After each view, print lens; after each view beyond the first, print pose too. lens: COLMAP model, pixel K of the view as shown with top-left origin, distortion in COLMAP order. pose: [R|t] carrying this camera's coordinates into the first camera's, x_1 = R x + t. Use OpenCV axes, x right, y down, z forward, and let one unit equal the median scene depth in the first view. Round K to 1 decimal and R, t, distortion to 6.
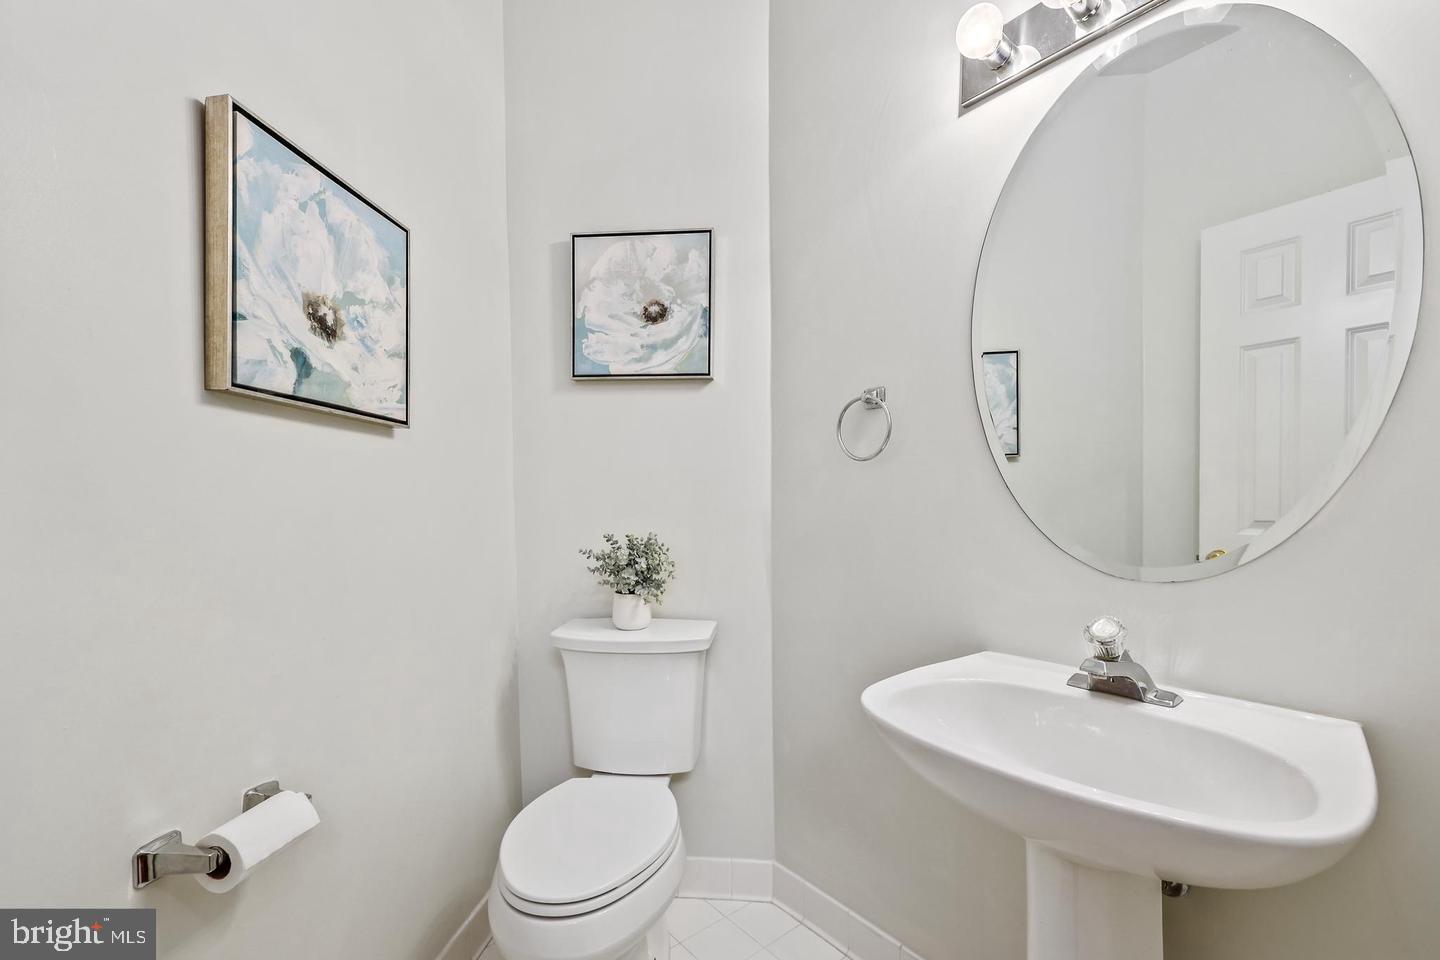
lens RADIAL K [[585.7, 0, 720.3], [0, 585.7, 490.1], [0, 0, 1]] dist [-0.001781, -0.000269]
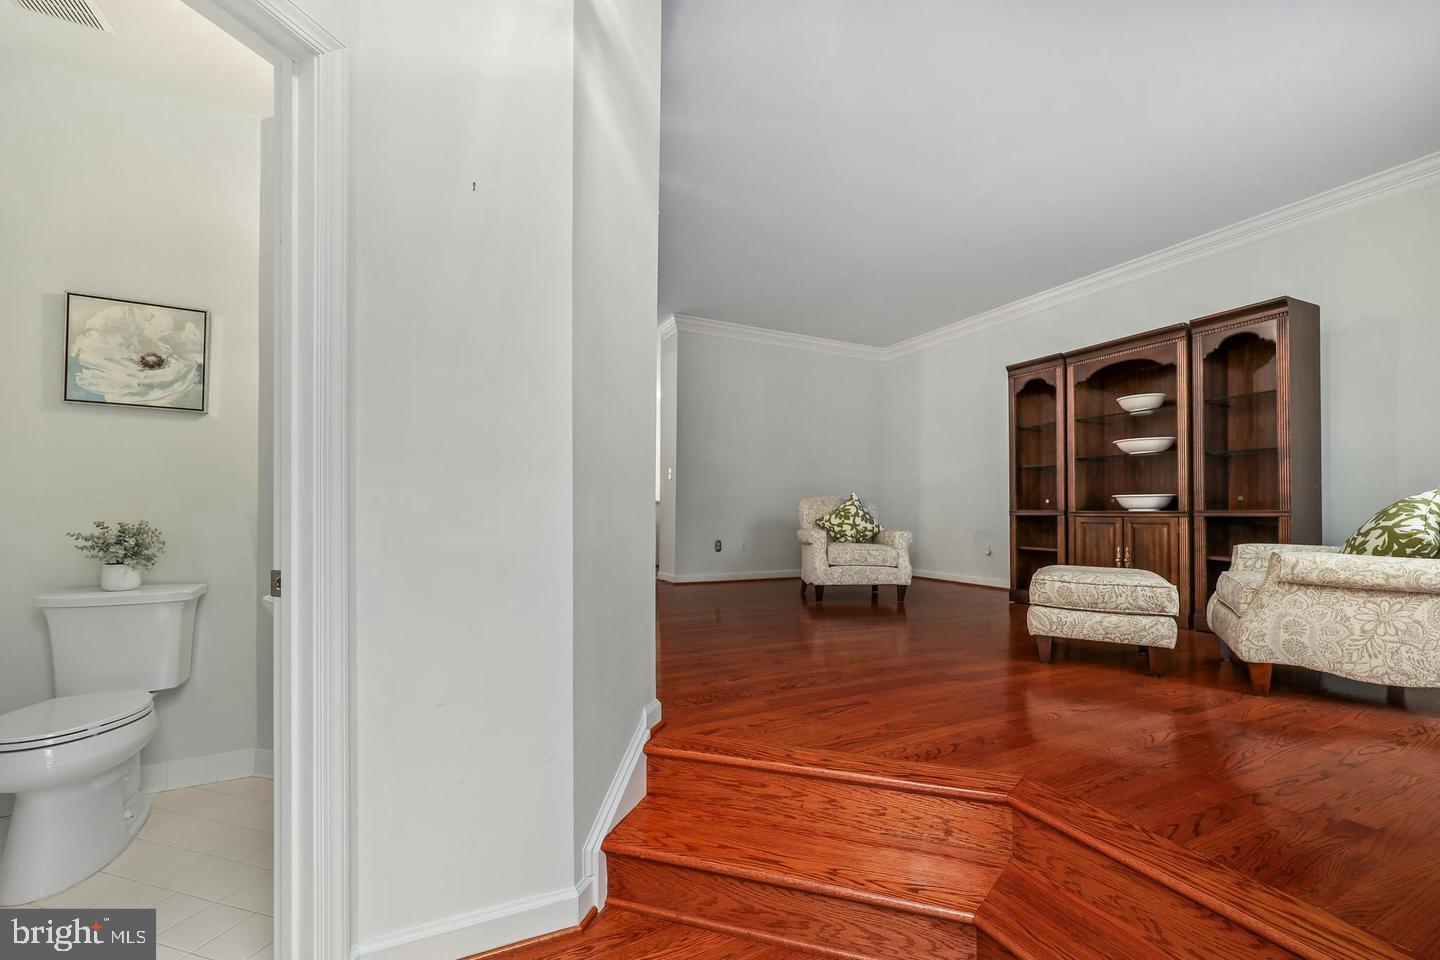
lens RADIAL K [[585.7, 0, 731.6], [0, 585.7, 502.4], [0, 0, 1]] dist [-0.001781, -0.000269]
pose [[0.835148, 0.021000, 0.549624, 0.279983], [-0.017205, 0.999779, -0.012057, 0.022234], [-0.549756, 0.000613, 0.835325, -0.905834]]
